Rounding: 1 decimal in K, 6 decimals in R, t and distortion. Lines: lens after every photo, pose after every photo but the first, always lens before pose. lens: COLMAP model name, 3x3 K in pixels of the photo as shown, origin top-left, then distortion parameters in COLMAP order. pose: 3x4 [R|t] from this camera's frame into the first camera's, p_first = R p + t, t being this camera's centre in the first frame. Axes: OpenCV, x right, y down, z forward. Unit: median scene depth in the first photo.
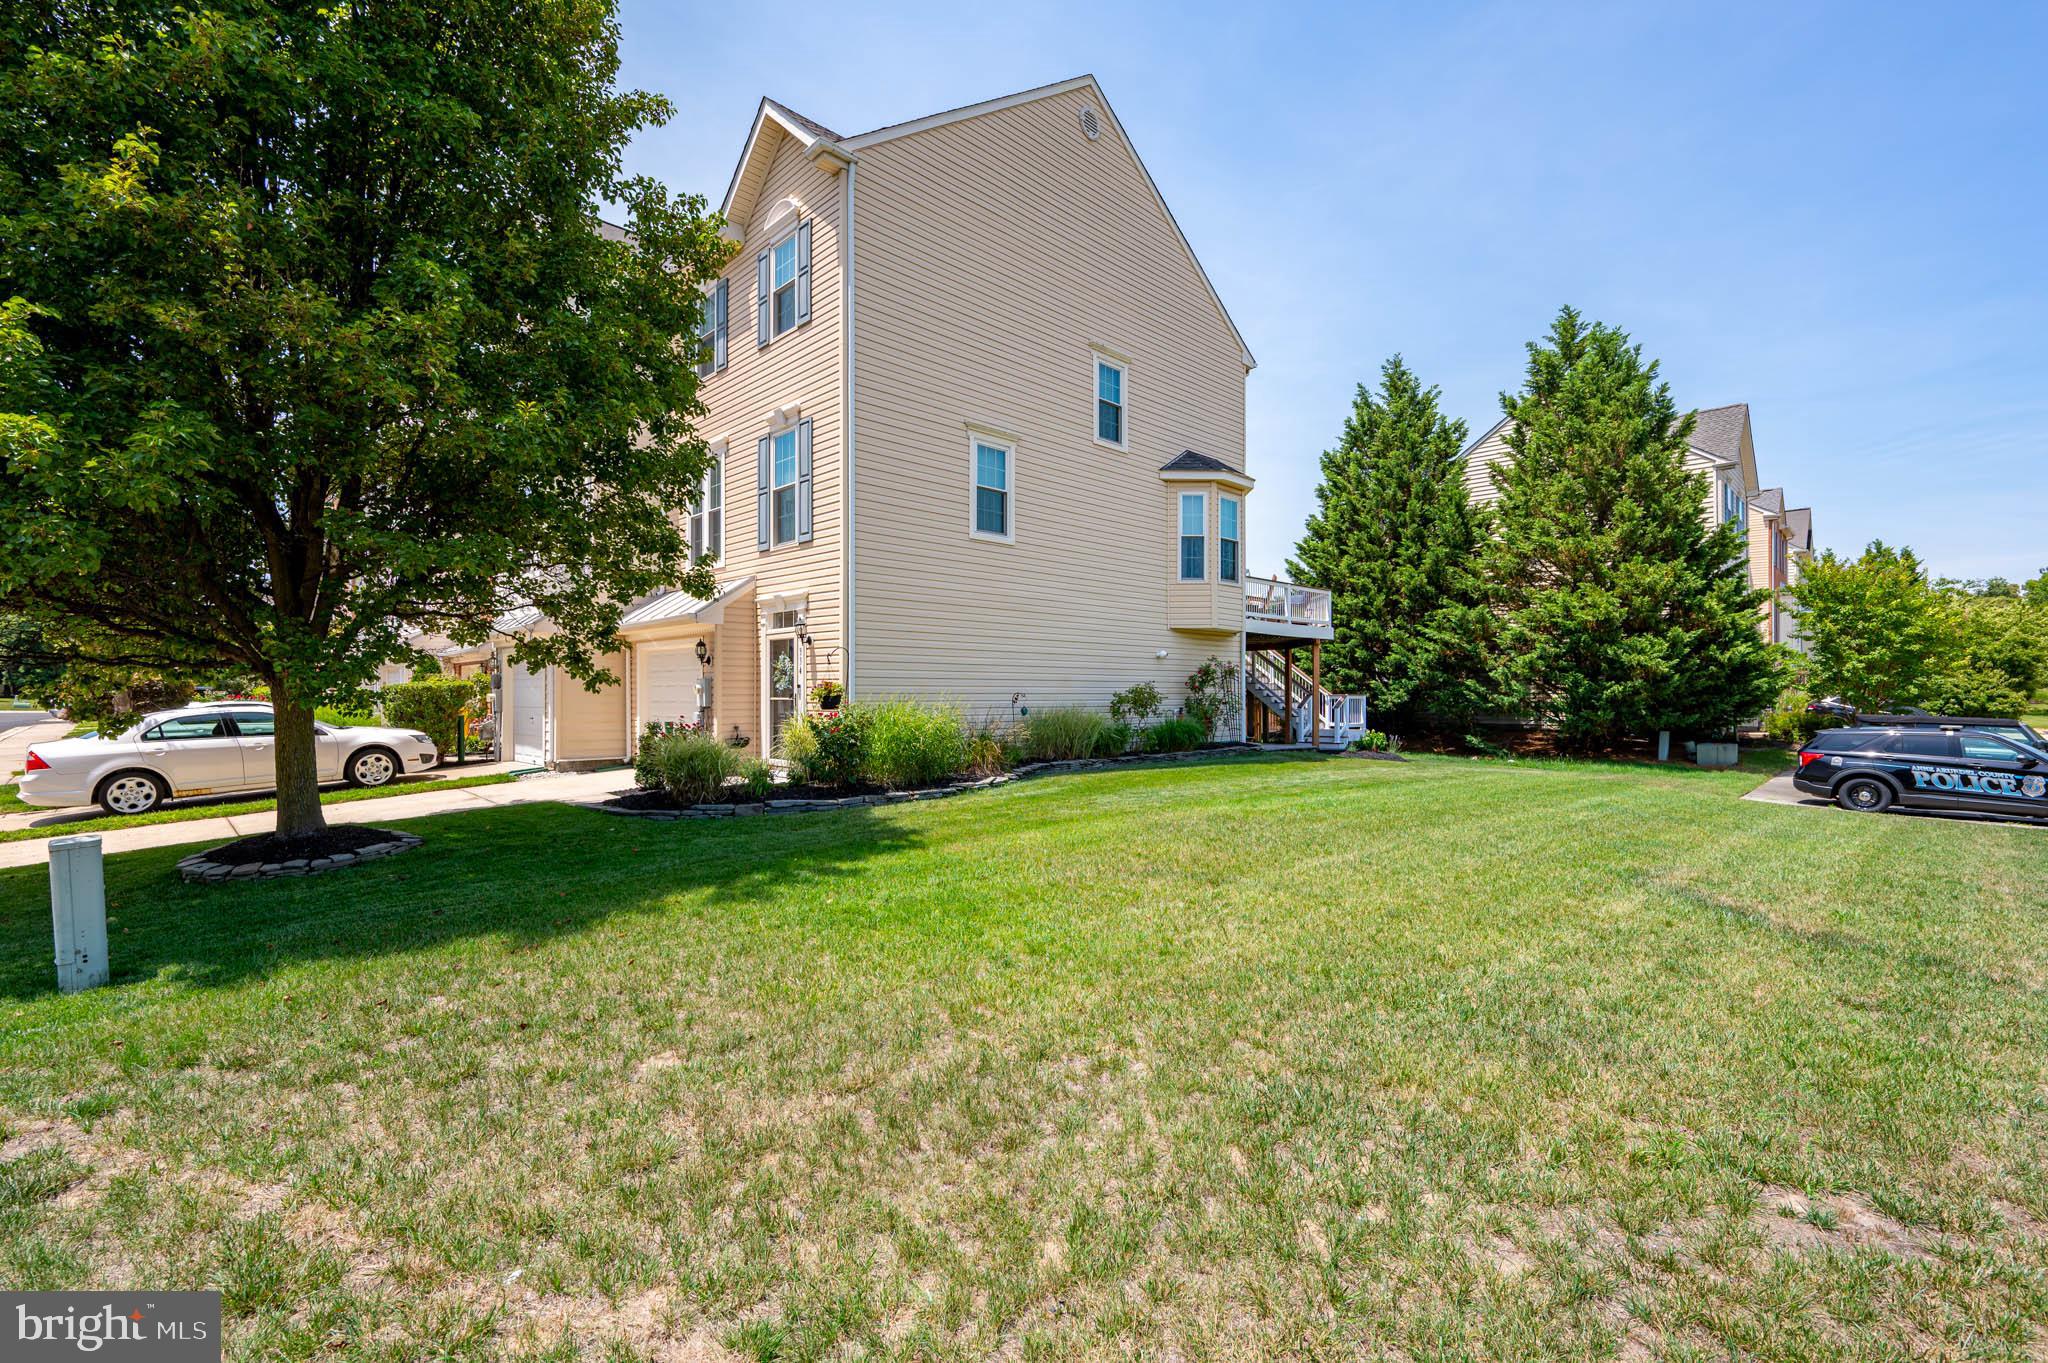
lens RADIAL K [[859.8, 0, 1024.0], [0, 859.8, 681.5], [0, 0, 1]] dist [-0.000454, -0.000018]
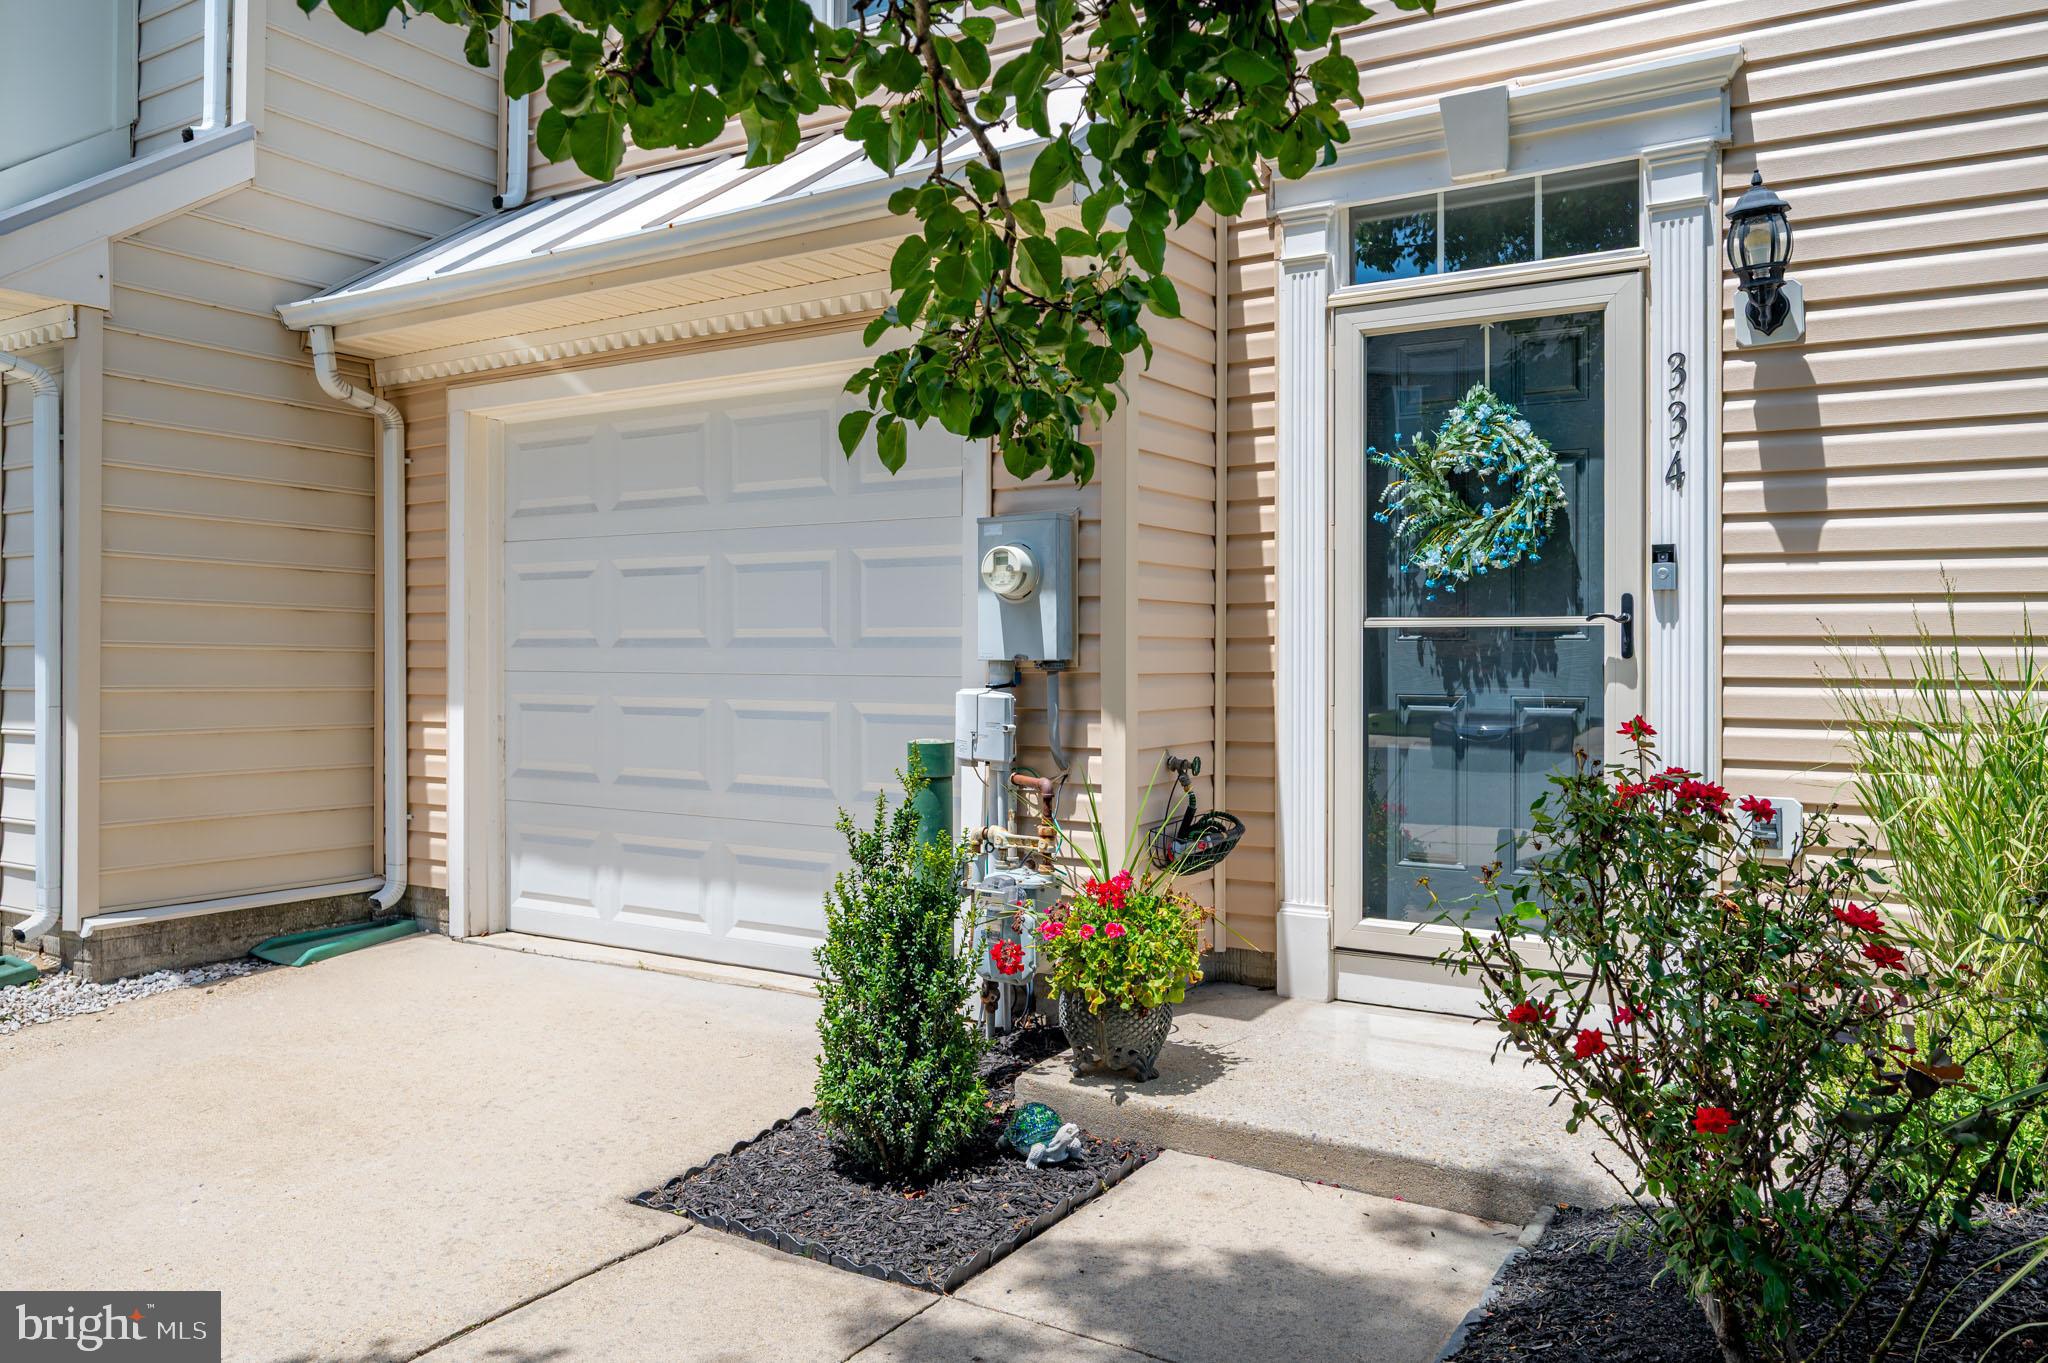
lens RADIAL K [[1438.4, 0, 1024.0], [0, 1438.4, 681.5], [0, 0, 1]] dist [-0.037220, -0.000358]
pose [[0.971826, -0.003241, 0.235677, -0.458315], [-0.002411, 0.999717, 0.023688, 0.026186], [-0.235687, -0.023588, 0.971543, 0.698354]]
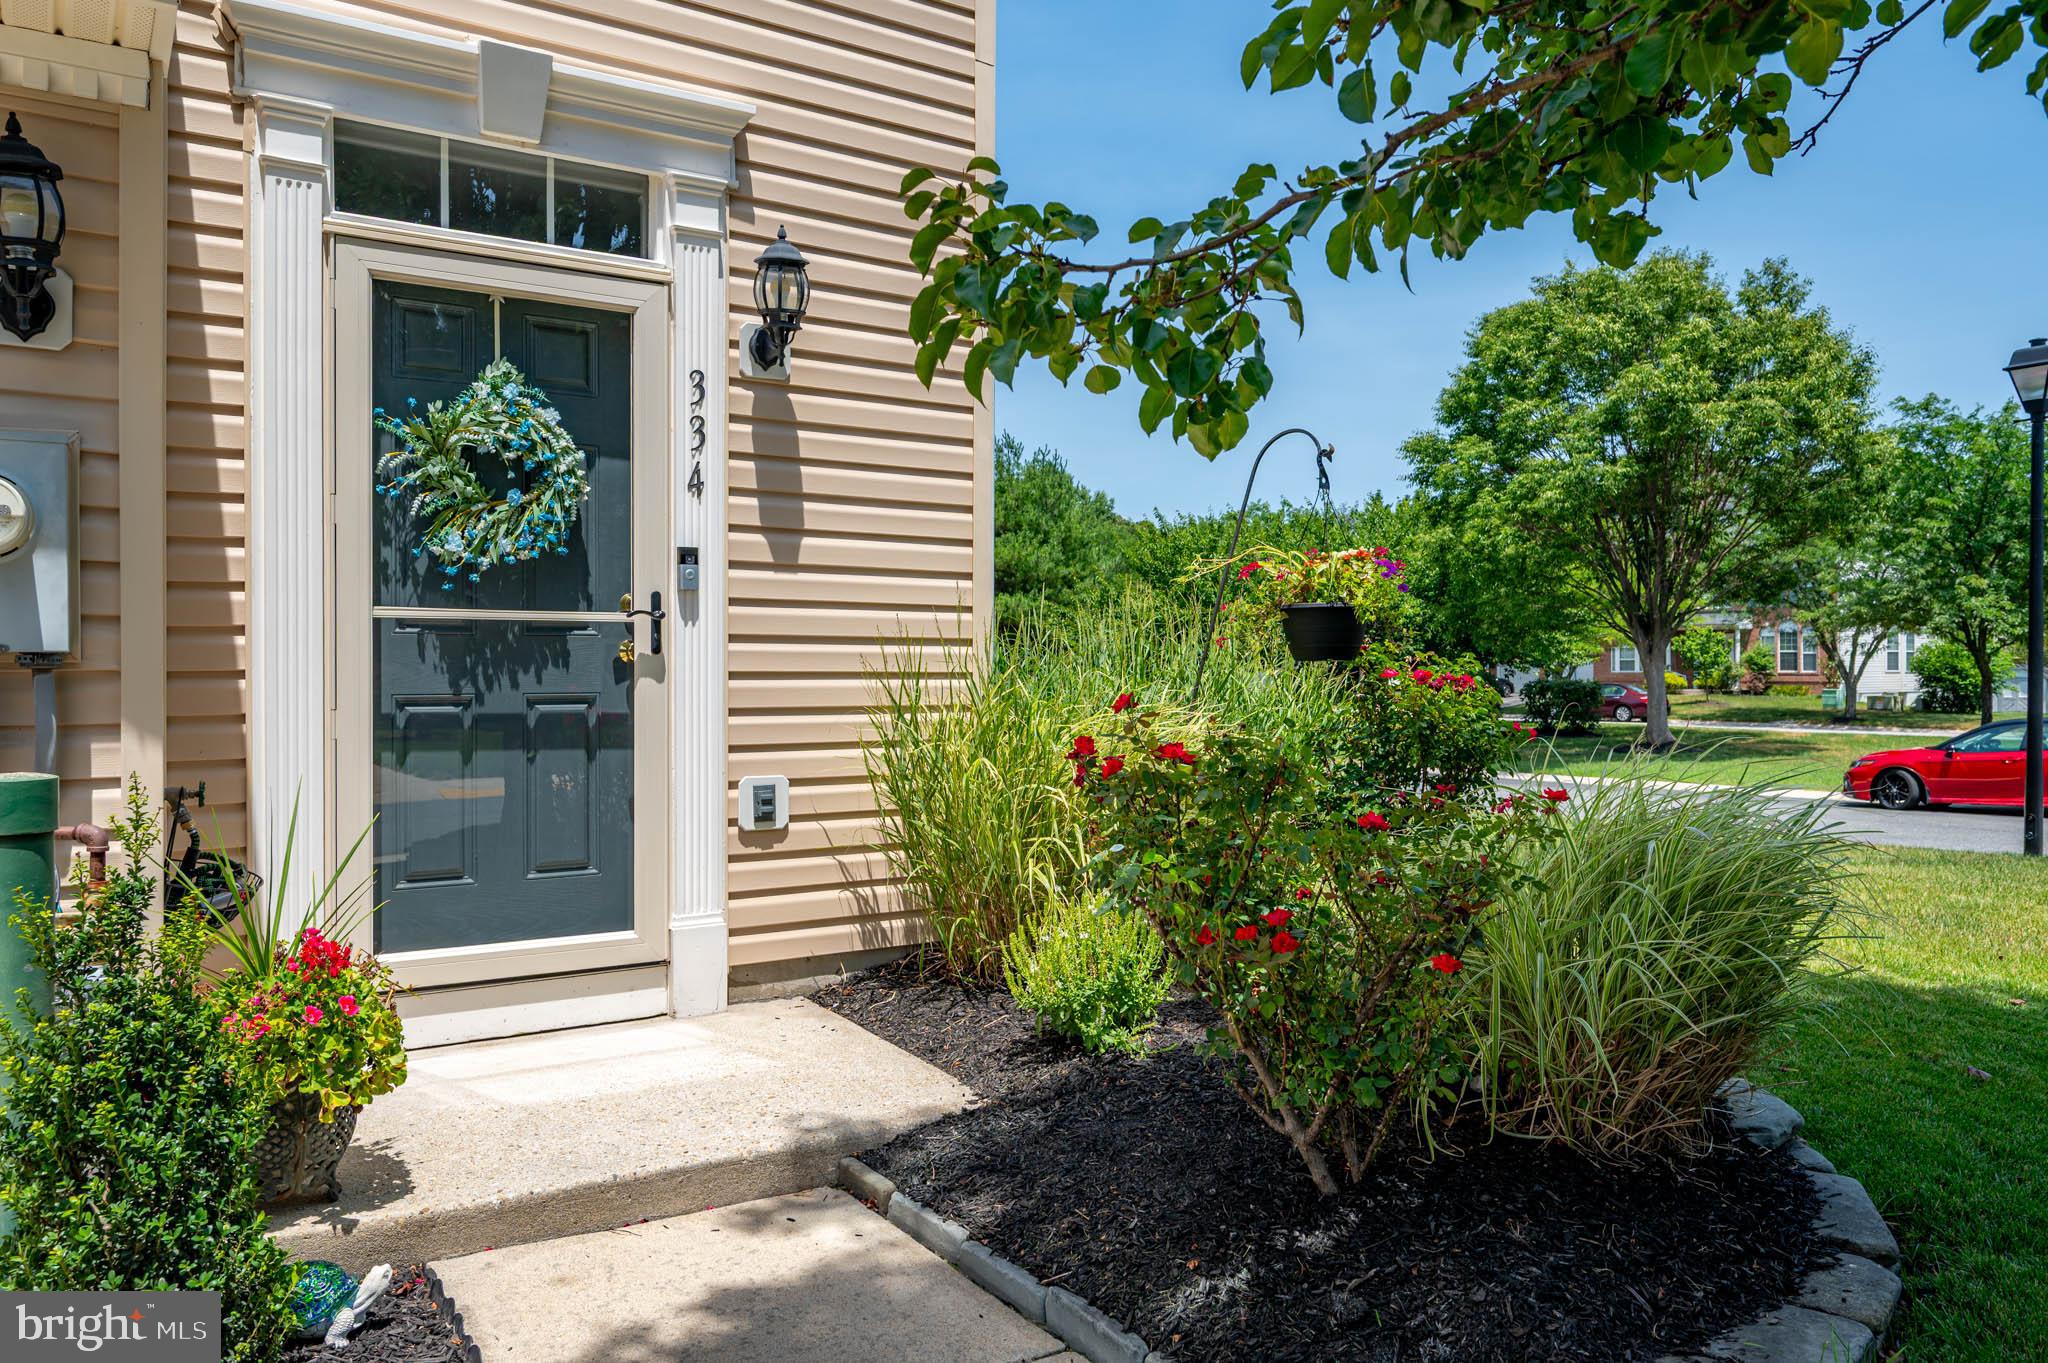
lens RADIAL K [[1482.9, 0, 1024.0], [0, 1482.9, 681.5], [0, 0, 1]] dist [-0.009305, -0.004202]
pose [[0.174324, -0.008542, 0.984651, -0.574352], [-0.004498, 0.999945, 0.009471, 0.030902], [-0.984678, -0.006080, 0.174276, 0.829243]]
